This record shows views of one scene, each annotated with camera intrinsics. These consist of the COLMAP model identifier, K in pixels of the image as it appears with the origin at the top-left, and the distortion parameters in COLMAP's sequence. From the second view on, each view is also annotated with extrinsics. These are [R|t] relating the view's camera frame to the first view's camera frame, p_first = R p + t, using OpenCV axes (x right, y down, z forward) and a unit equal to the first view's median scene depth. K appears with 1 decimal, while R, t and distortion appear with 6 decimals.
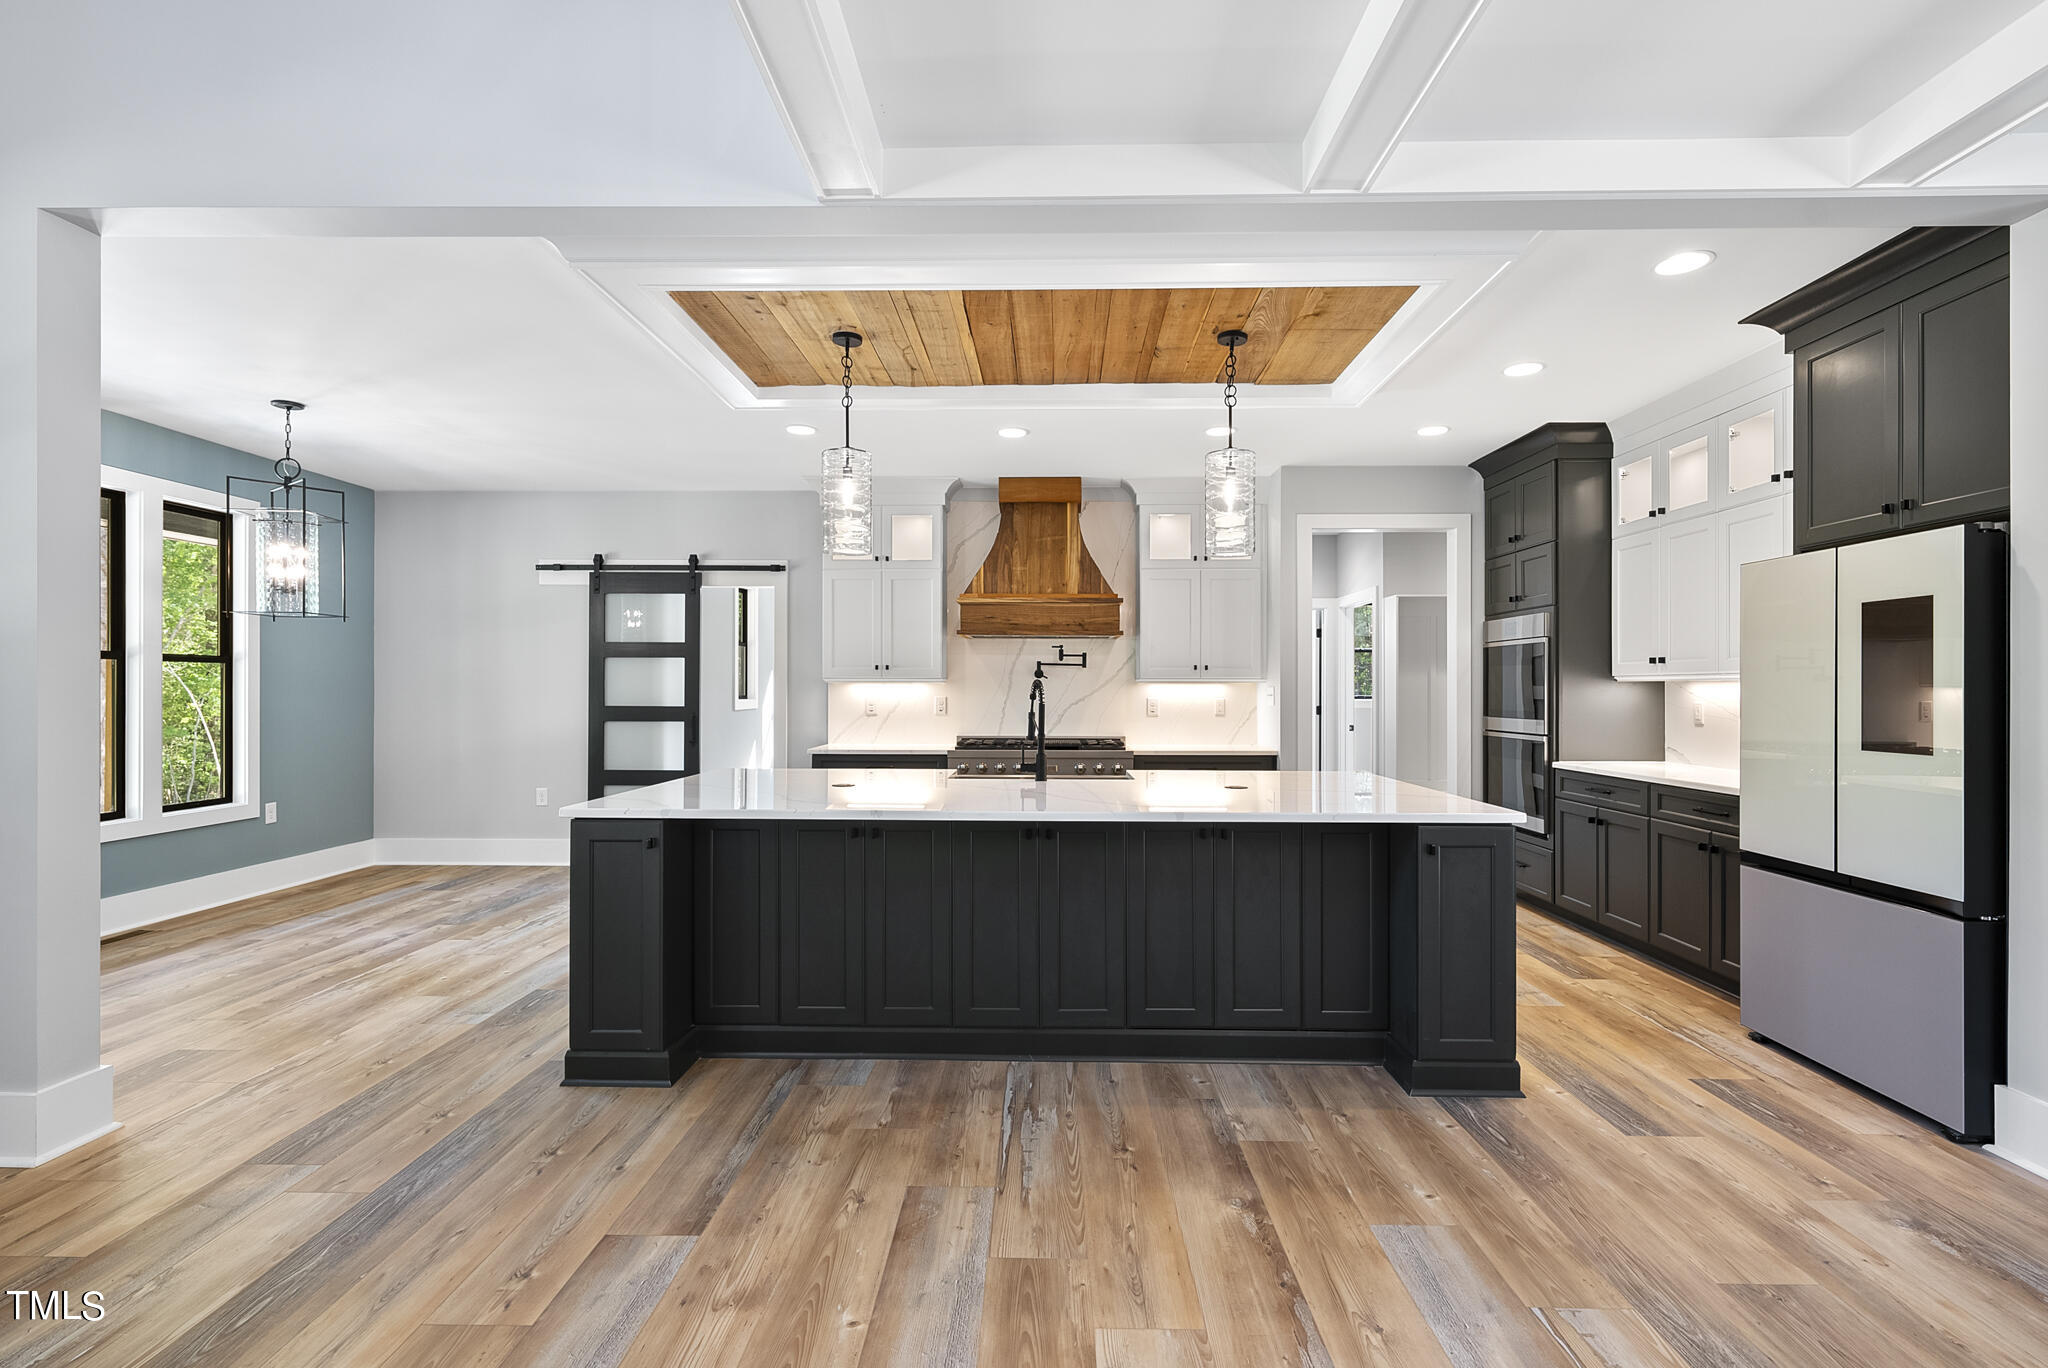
lens RADIAL K [[989.3, 0, 1030.3], [0, 989.3, 686.8], [0, 0, 1]] dist [0.002775, 0.000255]
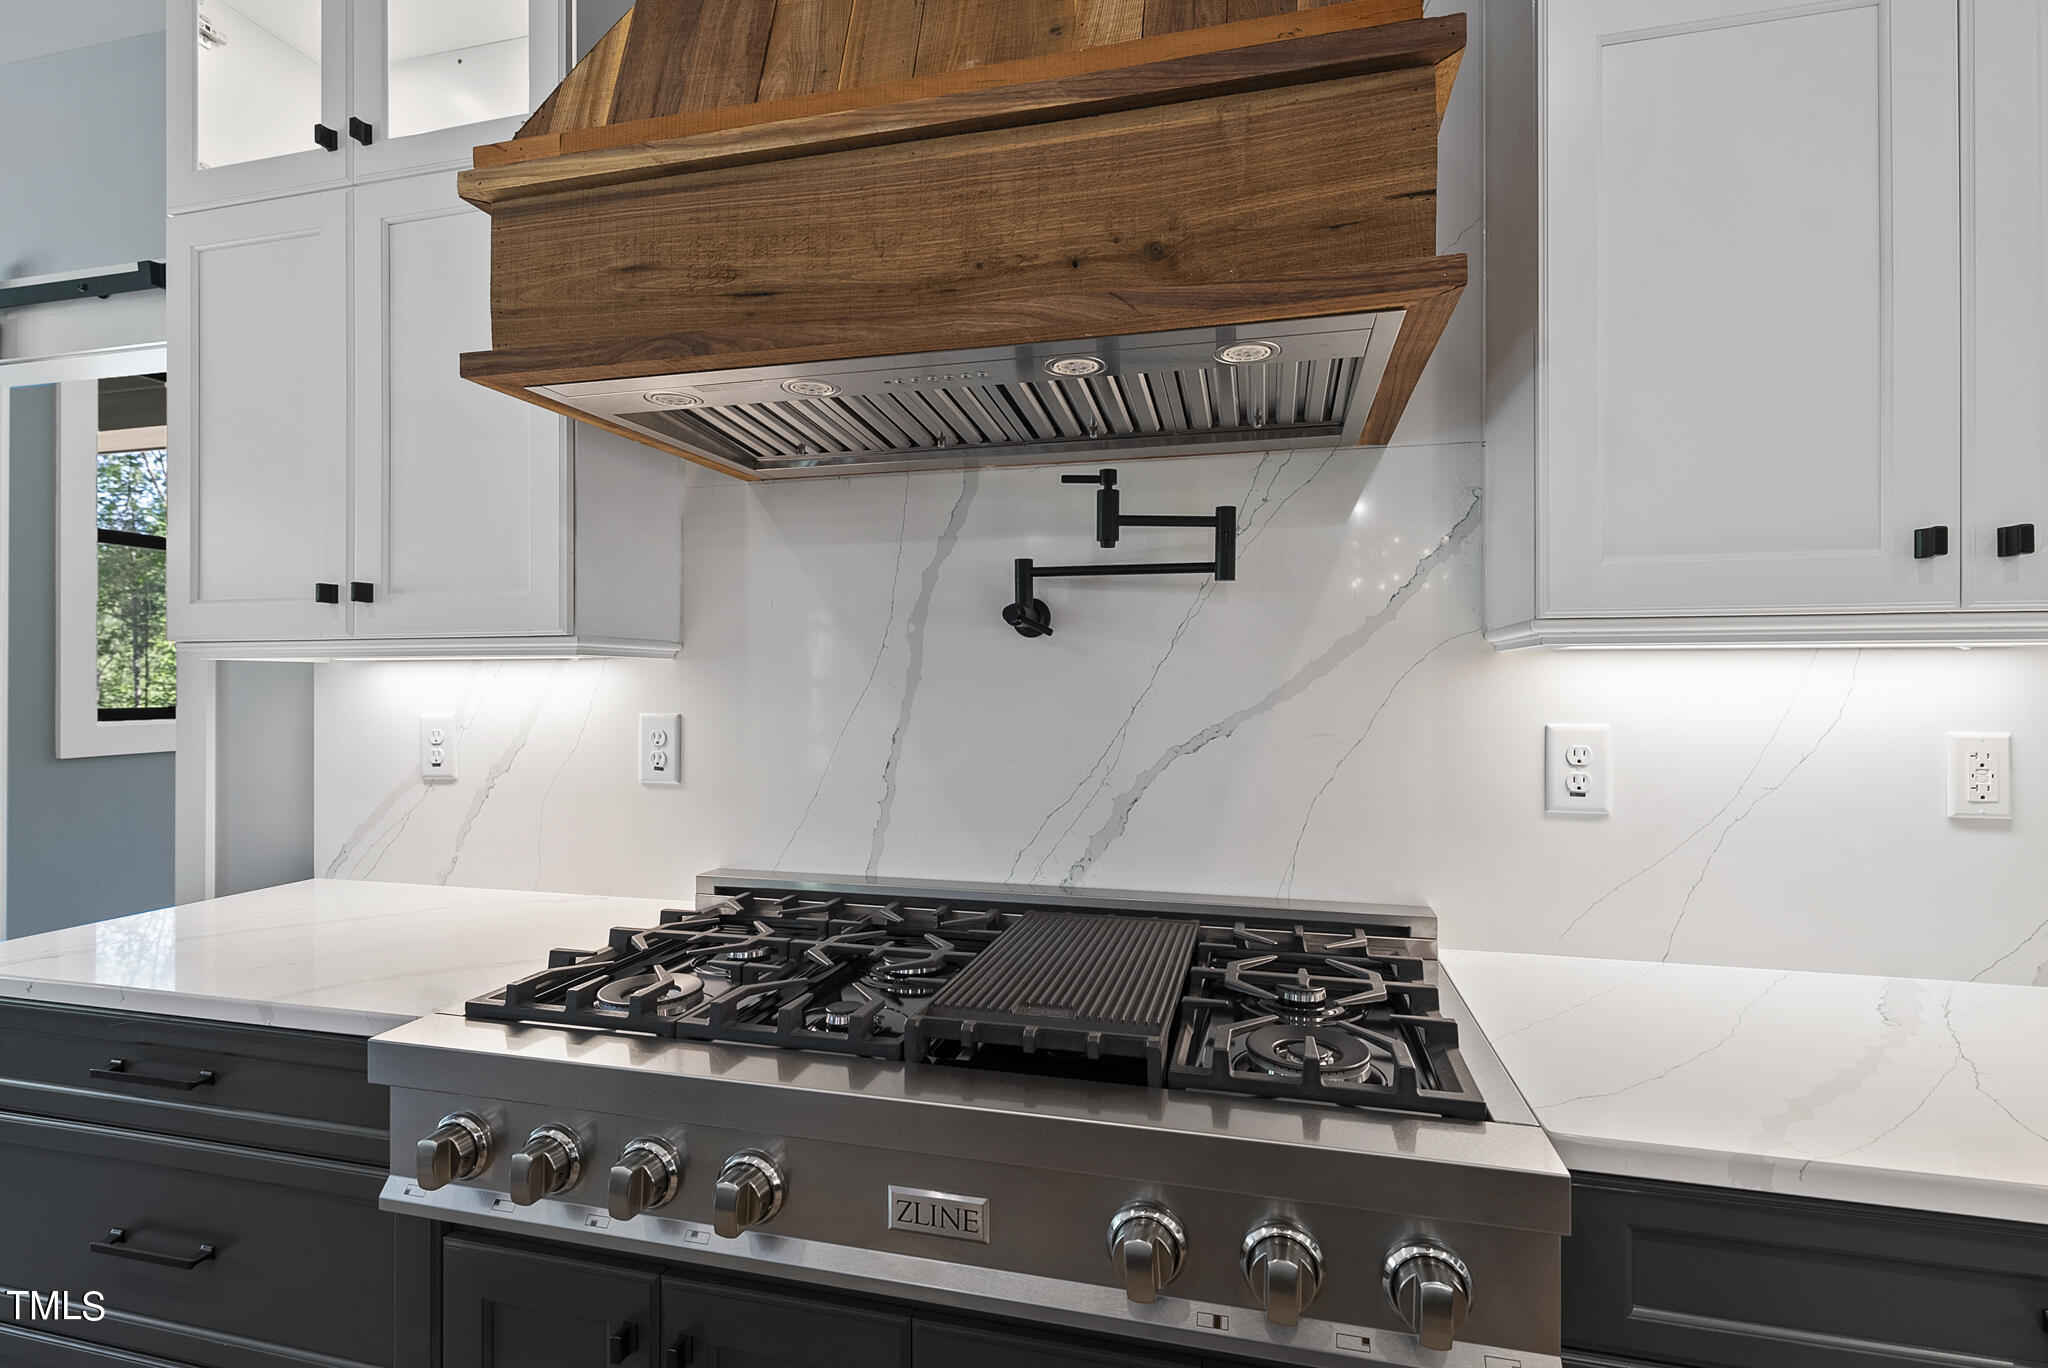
lens RADIAL K [[989.3, 0, 1025.5], [0, 989.3, 679.3], [0, 0, 1]] dist [0.002775, 0.000255]
pose [[0.974766, -0.003964, -0.223192, 0.060166], [0.004524, 0.999988, 0.001999, 0.000944], [0.223182, -0.002958, 0.974772, 0.786948]]
